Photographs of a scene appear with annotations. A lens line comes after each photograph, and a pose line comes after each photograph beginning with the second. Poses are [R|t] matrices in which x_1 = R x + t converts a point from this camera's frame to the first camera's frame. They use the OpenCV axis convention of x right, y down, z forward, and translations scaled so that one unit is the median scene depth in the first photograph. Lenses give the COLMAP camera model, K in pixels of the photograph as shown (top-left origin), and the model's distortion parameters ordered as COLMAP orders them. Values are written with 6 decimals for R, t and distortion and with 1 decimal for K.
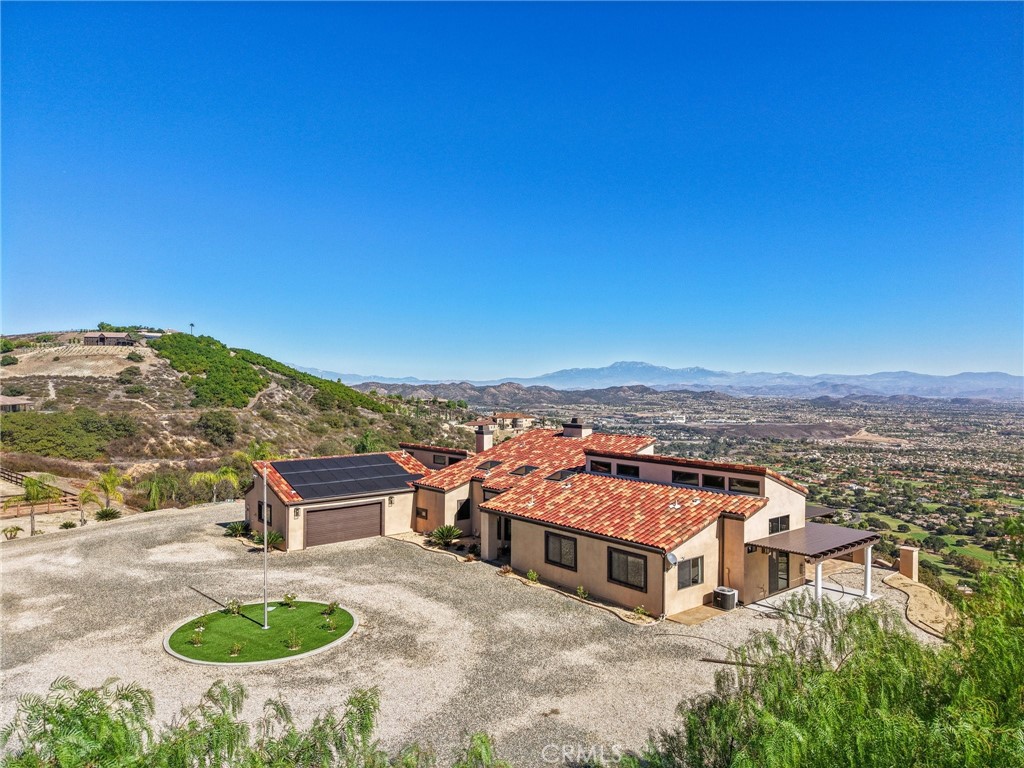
lens RADIAL K [[688.3, 0, 511.4], [0, 688.3, 389.6], [0, 0, 1]] dist [0.043490, -0.044514]
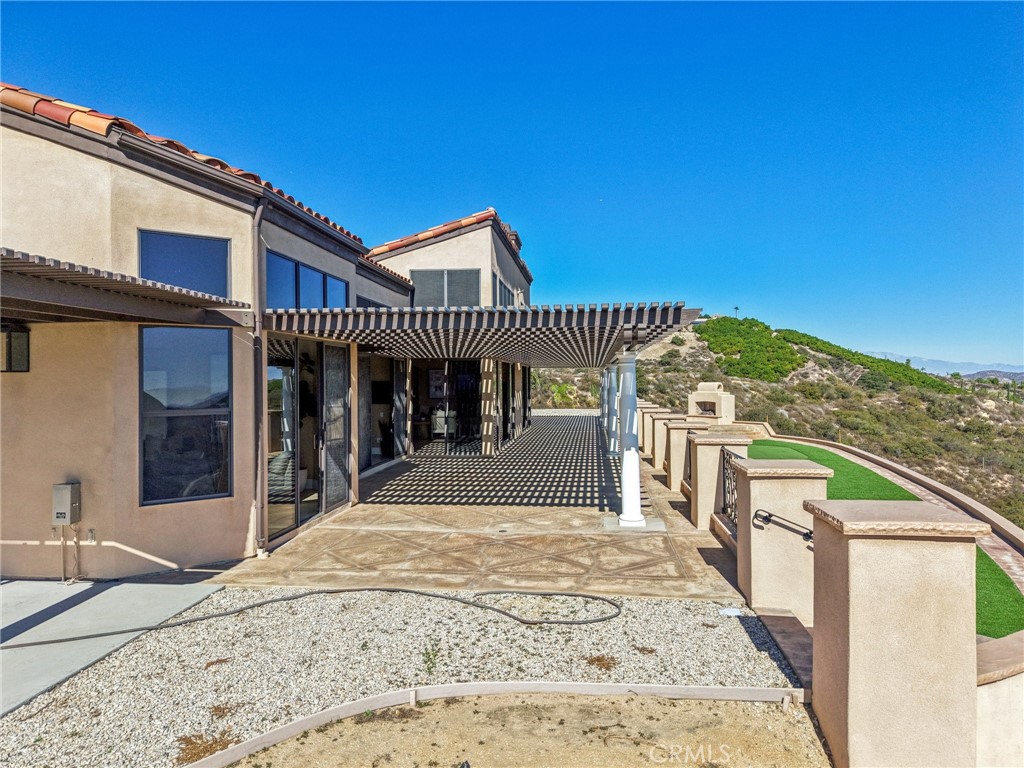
lens RADIAL K [[692.4, 0, 517.5], [0, 692.4, 377.2], [0, 0, 1]] dist [0.028411, -0.020243]
pose [[0.687904, -0.013127, -0.725683, 0.204972], [0.005802, 0.999904, -0.012587, 0.069166], [0.725778, 0.004448, 0.687914, 0.293013]]
